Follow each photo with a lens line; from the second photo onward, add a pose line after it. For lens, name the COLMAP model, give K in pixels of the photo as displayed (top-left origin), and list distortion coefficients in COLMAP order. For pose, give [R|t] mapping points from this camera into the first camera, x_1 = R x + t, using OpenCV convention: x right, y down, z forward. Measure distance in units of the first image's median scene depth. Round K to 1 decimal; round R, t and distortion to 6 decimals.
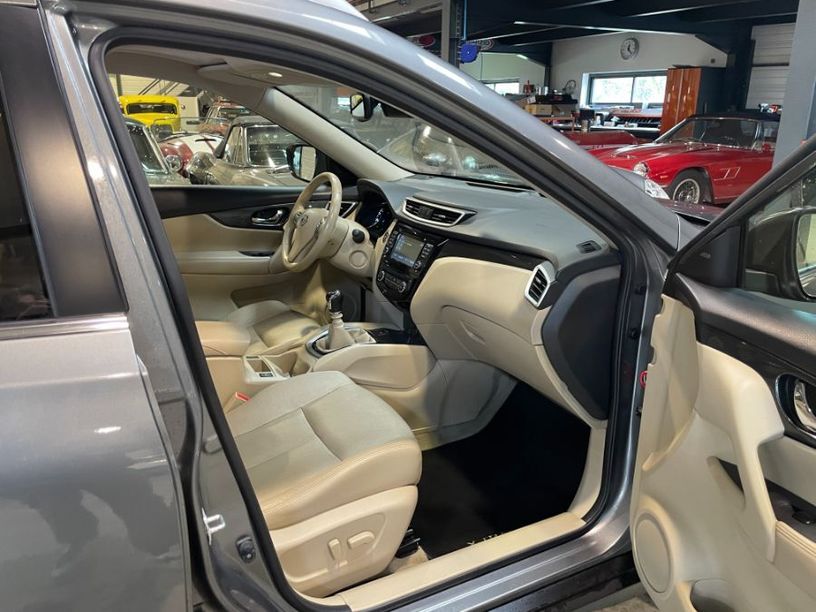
lens RADIAL K [[615.8, 0, 404.1], [0, 615.8, 308.8], [0, 0, 1]] dist [0.094048, -0.122495]
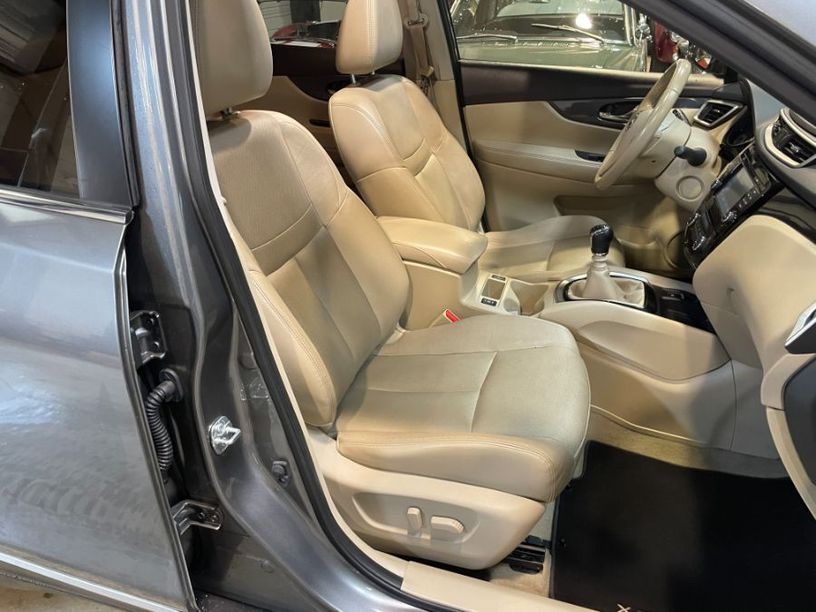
lens RADIAL K [[615.8, 0, 344.1], [0, 615.8, 325.0], [0, 0, 1]] dist [0.094048, -0.122495]
pose [[0.698859, 0.337971, -0.630374, 0.171232], [-0.199557, 0.938458, 0.281911, -0.060224], [0.686858, -0.071220, 0.723294, 0.191021]]
